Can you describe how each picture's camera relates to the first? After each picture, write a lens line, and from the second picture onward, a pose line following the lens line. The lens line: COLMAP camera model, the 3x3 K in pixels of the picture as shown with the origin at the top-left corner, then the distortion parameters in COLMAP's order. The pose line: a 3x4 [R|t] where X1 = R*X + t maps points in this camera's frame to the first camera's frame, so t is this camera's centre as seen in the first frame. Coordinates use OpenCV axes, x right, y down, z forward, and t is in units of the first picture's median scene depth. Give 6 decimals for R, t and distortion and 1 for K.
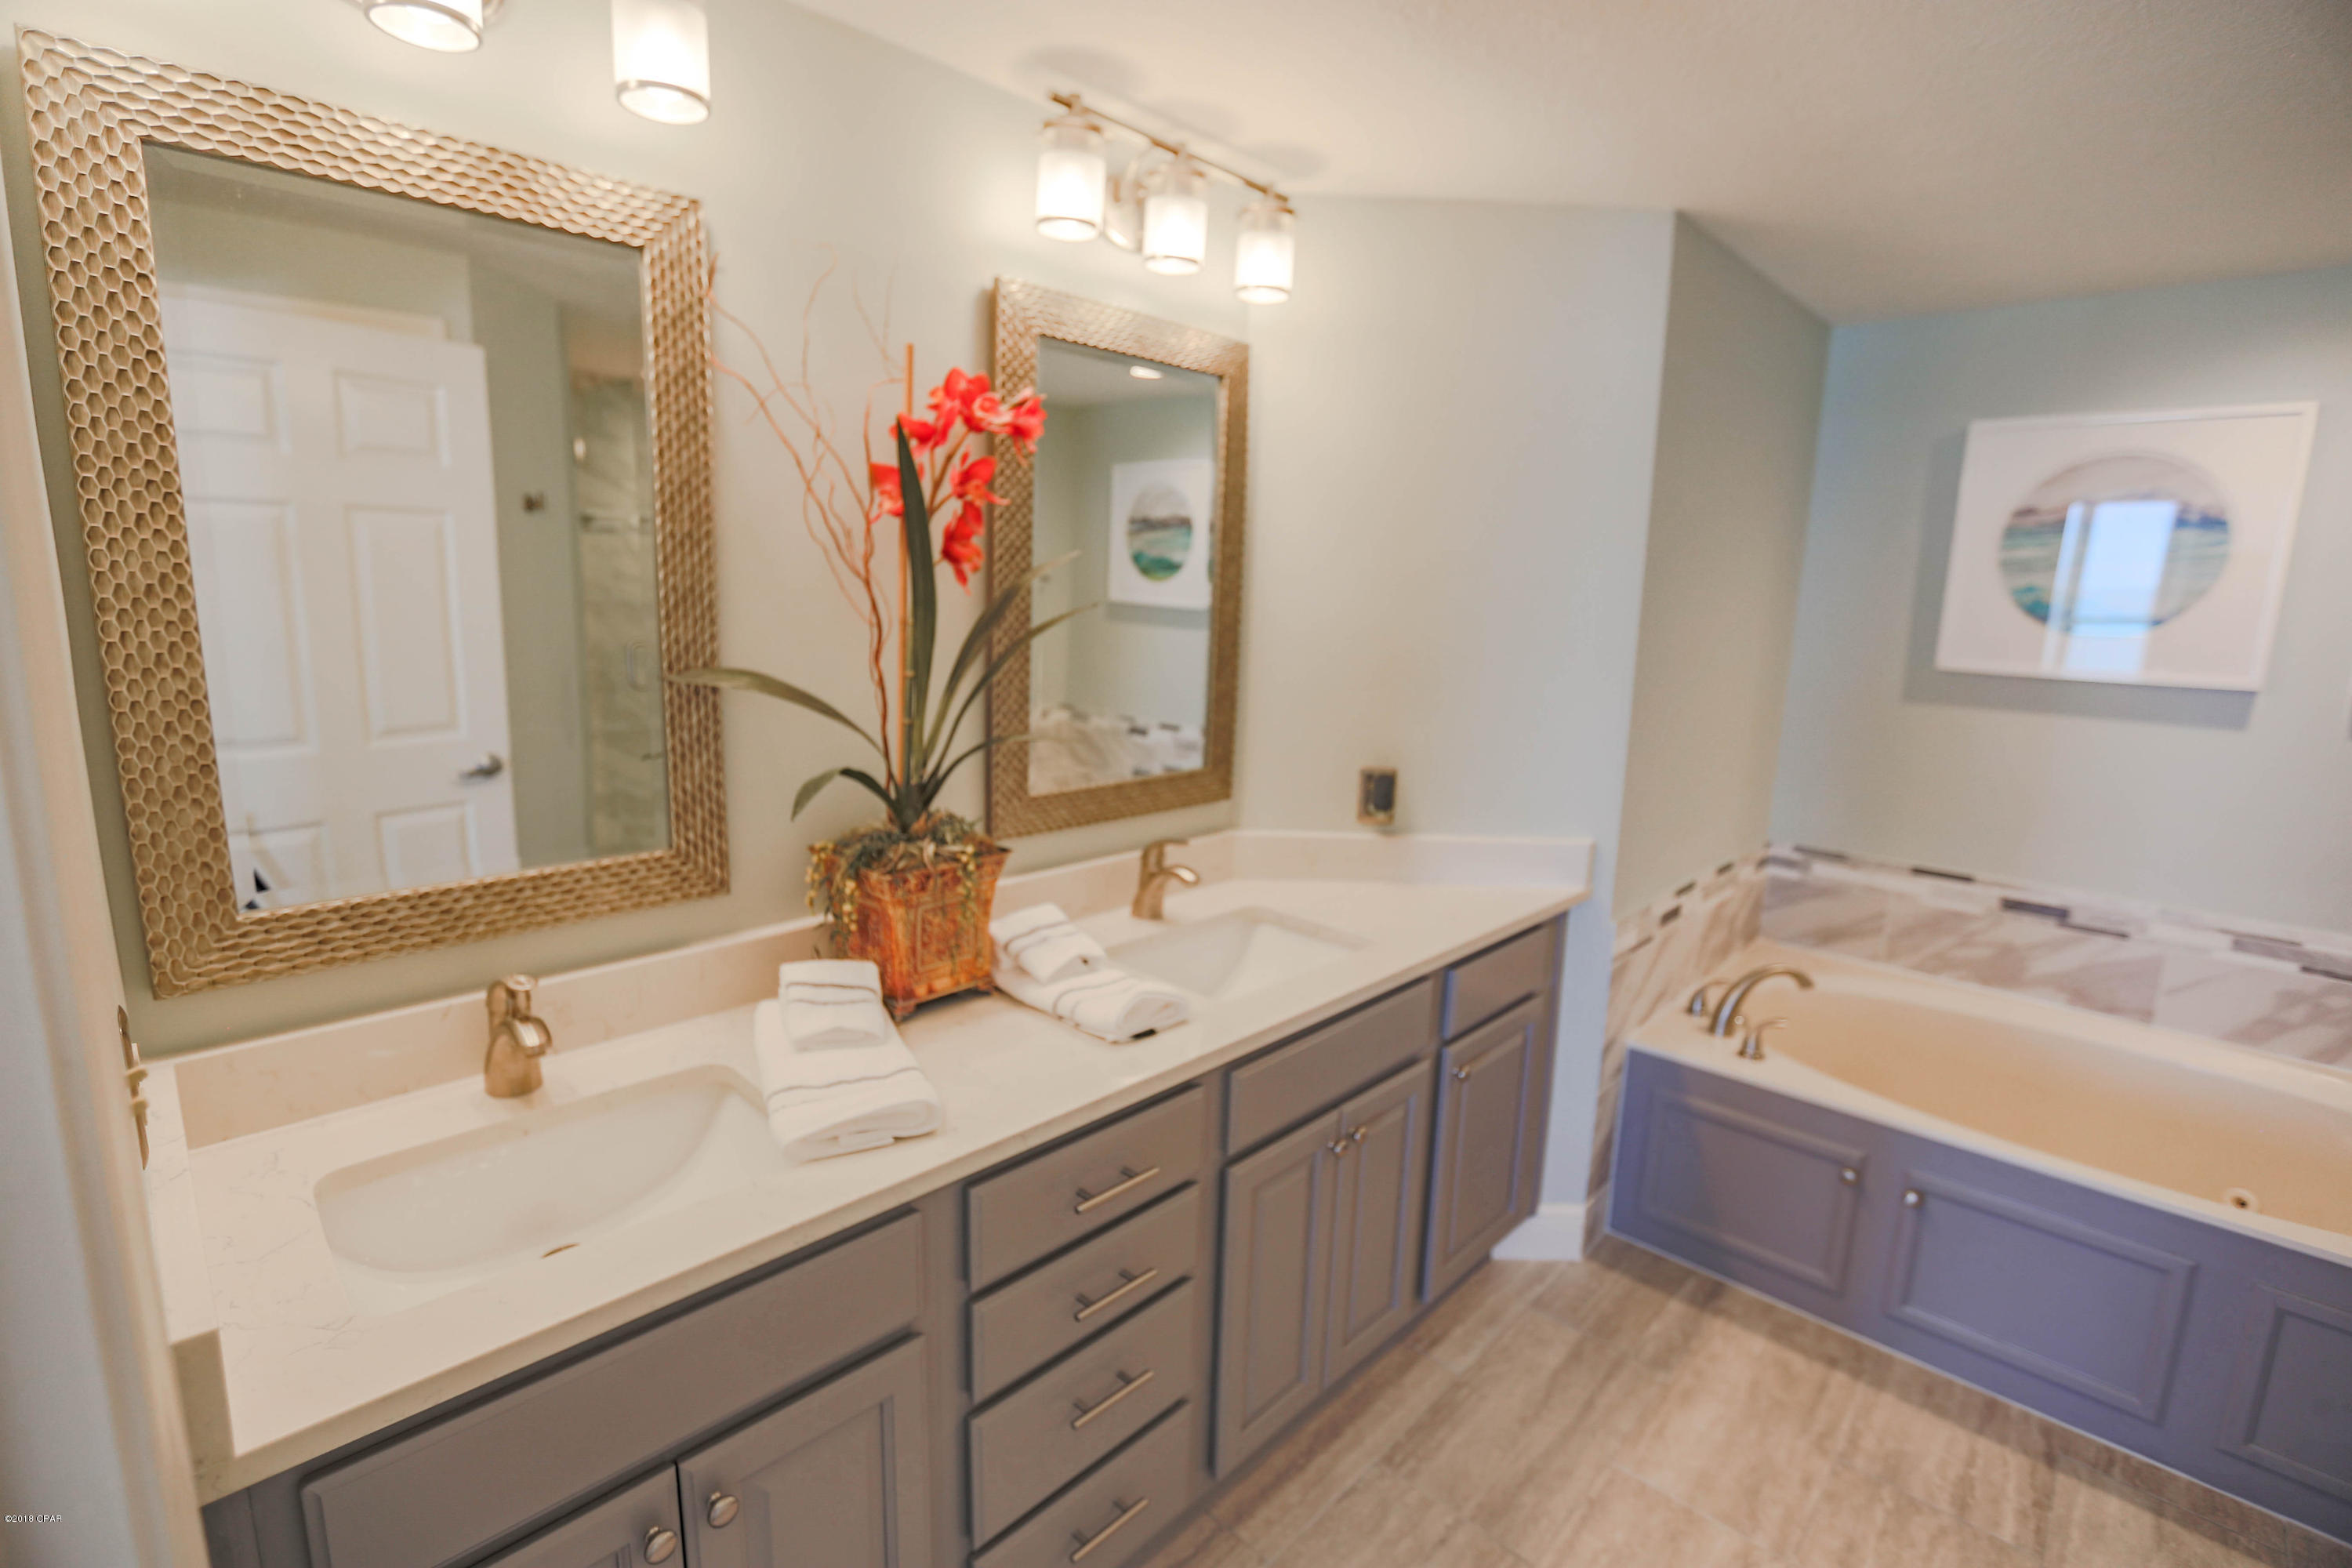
lens RADIAL K [[1048.0, 0, 1176.0], [0, 1048.0, 784.0], [0, 0, 1]] dist [-0.042366, 0.008839]
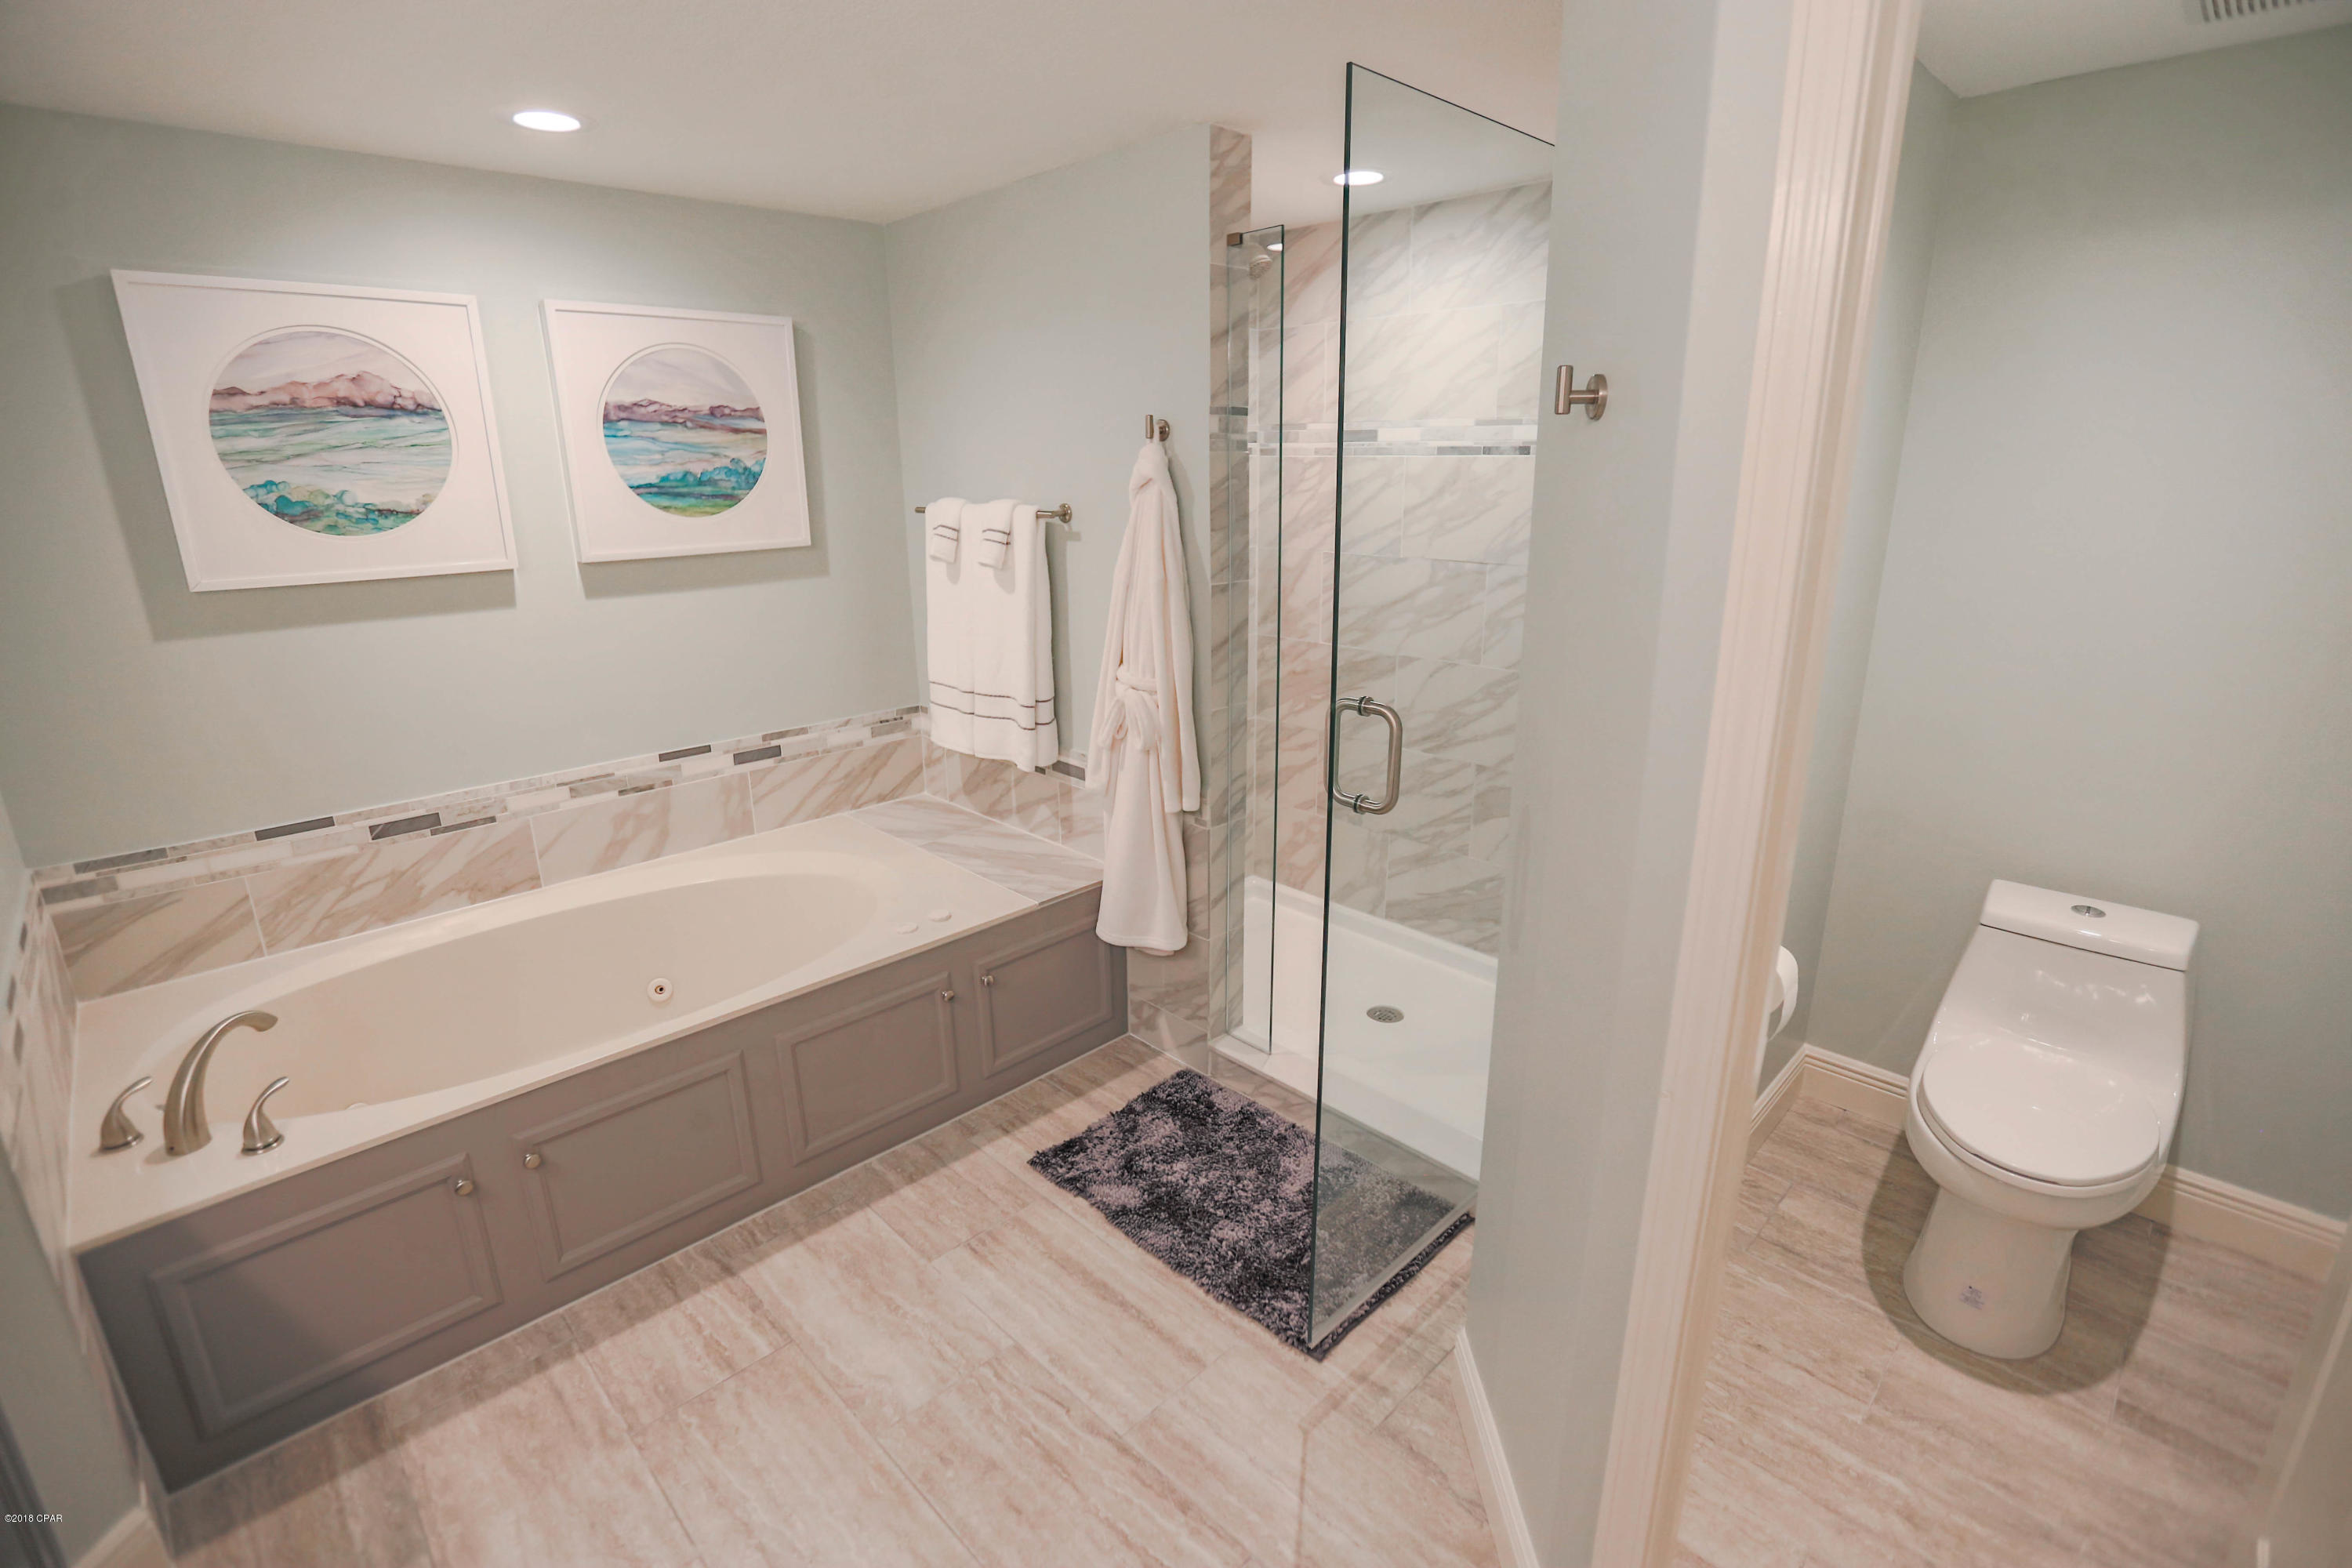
lens RADIAL K [[1083.4, 0, 1172.5], [0, 1083.4, 768.1], [0, 0, 1]] dist [-0.044479, 0.014461]
pose [[0.019960, -0.298175, 0.954303, -0.074228], [0.195586, 0.937215, 0.288745, -0.081306], [-0.980483, 0.180885, 0.077026, 0.243780]]
